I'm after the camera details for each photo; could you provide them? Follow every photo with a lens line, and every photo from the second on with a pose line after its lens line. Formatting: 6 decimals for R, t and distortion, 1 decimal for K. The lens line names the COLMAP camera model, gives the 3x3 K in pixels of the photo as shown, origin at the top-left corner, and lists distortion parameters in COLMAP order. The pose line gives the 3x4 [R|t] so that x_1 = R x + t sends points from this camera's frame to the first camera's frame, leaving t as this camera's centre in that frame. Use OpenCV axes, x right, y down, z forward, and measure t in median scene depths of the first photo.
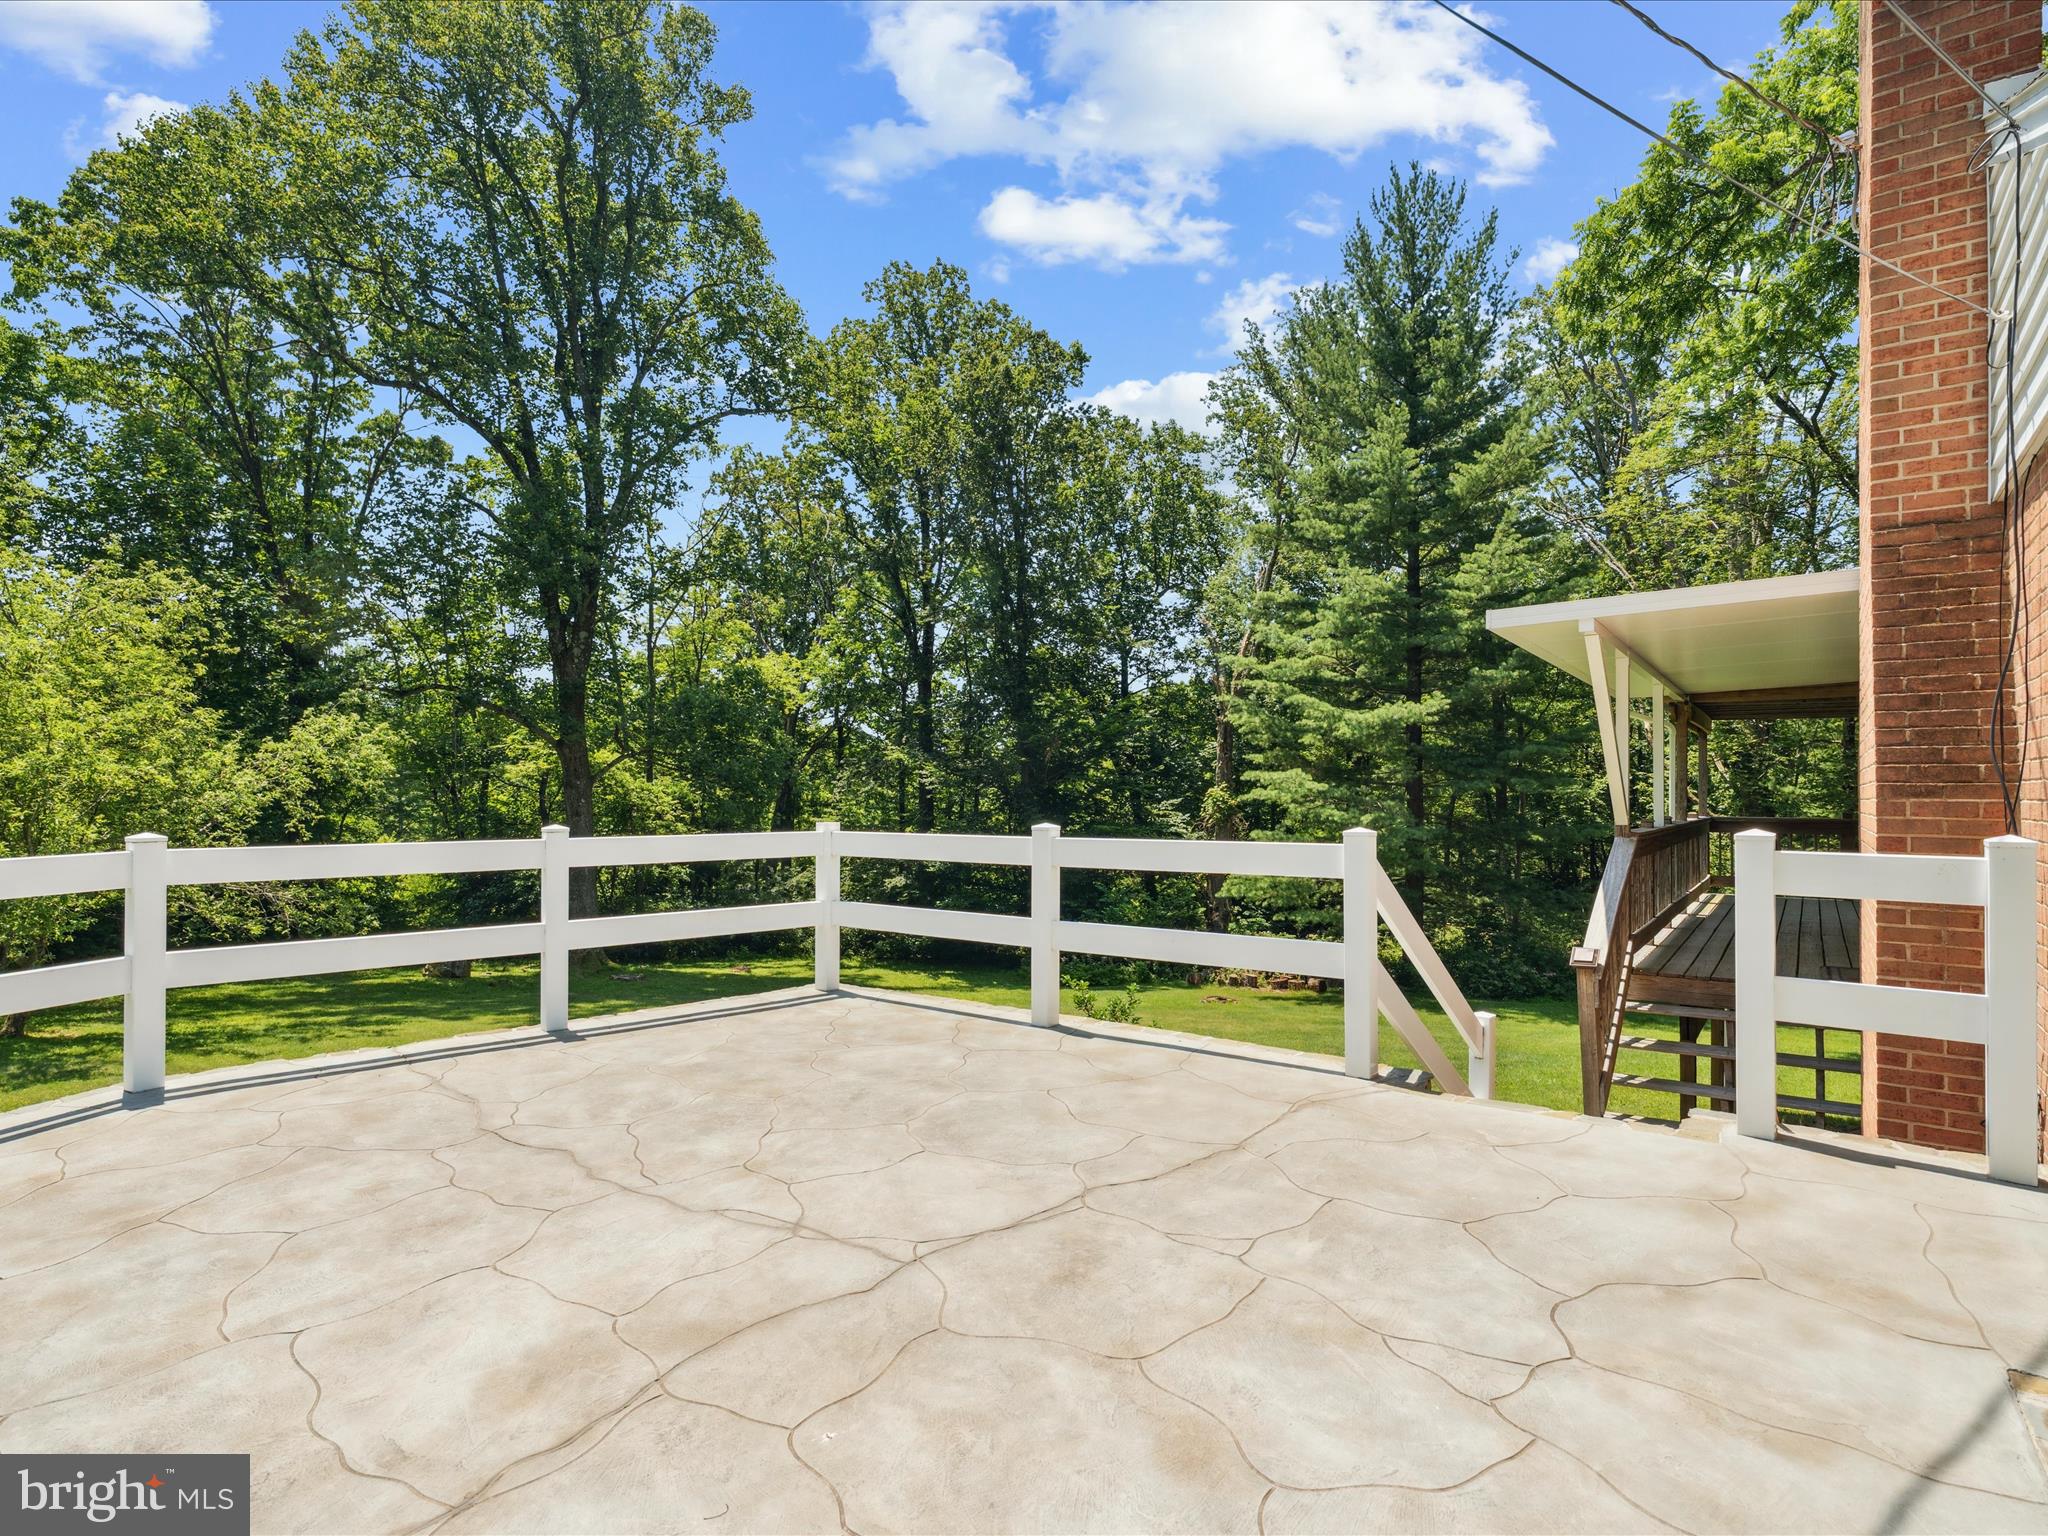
lens RADIAL K [[1055.9, 0, 1016.3], [0, 1055.9, 774.3], [0, 0, 1]] dist [-0.002915, -0.000178]
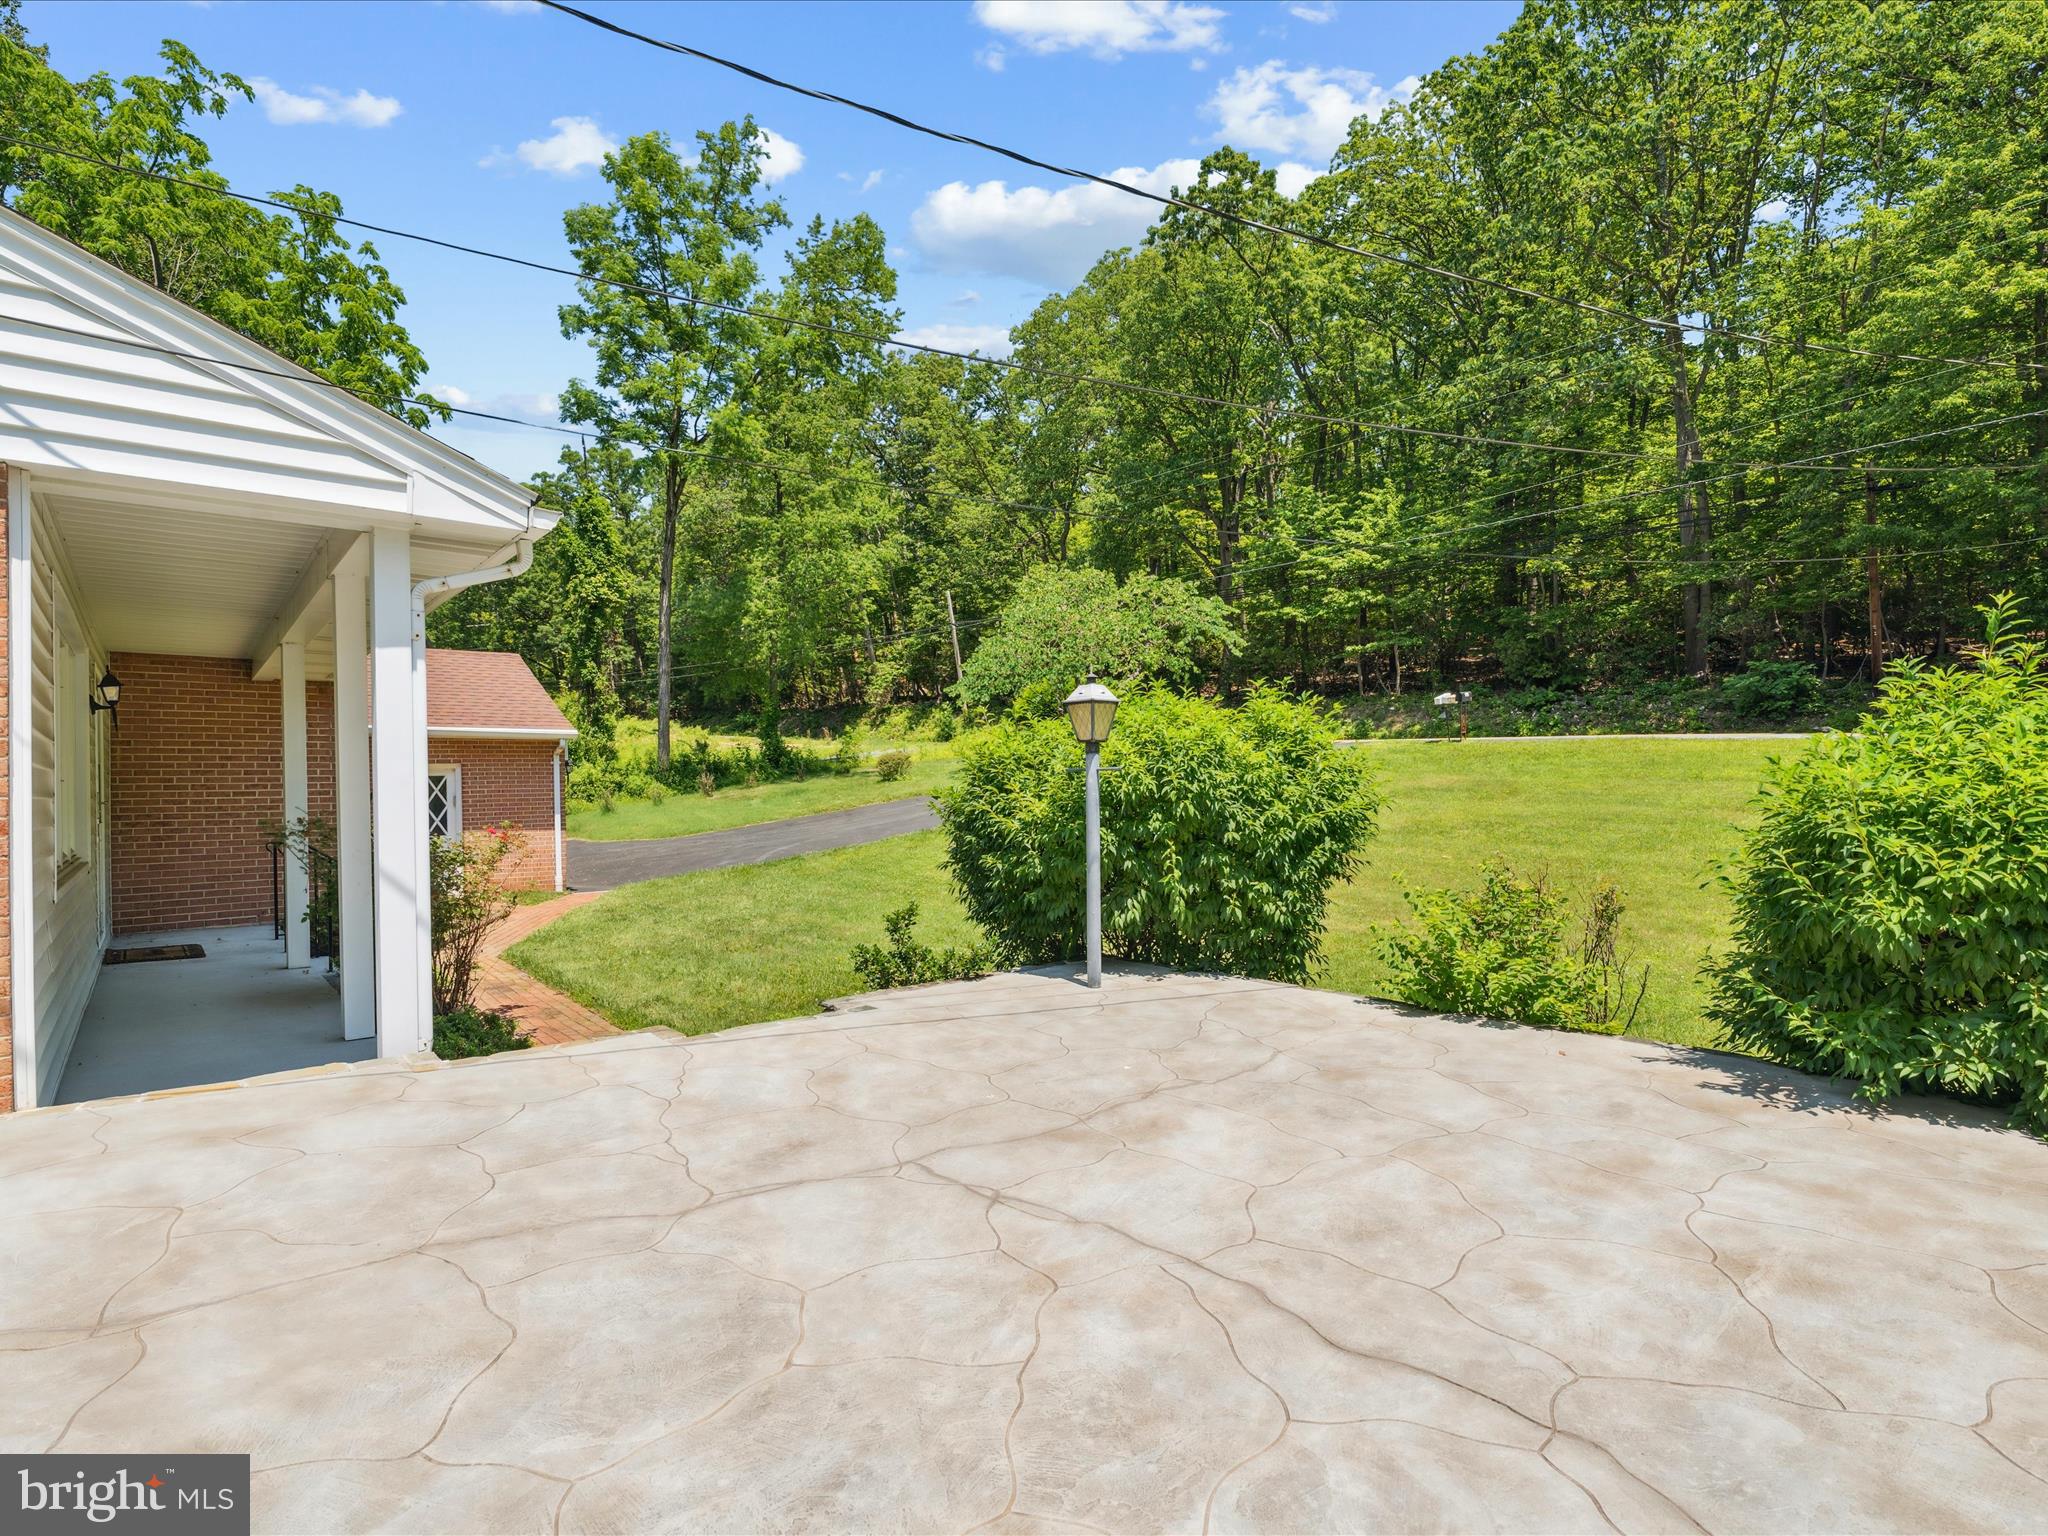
lens RADIAL K [[1055.9, 0, 1016.3], [0, 1055.9, 774.3], [0, 0, 1]] dist [-0.002915, -0.000178]
pose [[-0.974145, 0.010295, 0.225688, -0.400953], [0.006912, 0.999852, -0.015777, 0.027490], [-0.225817, -0.013809, -0.974072, 1.728674]]
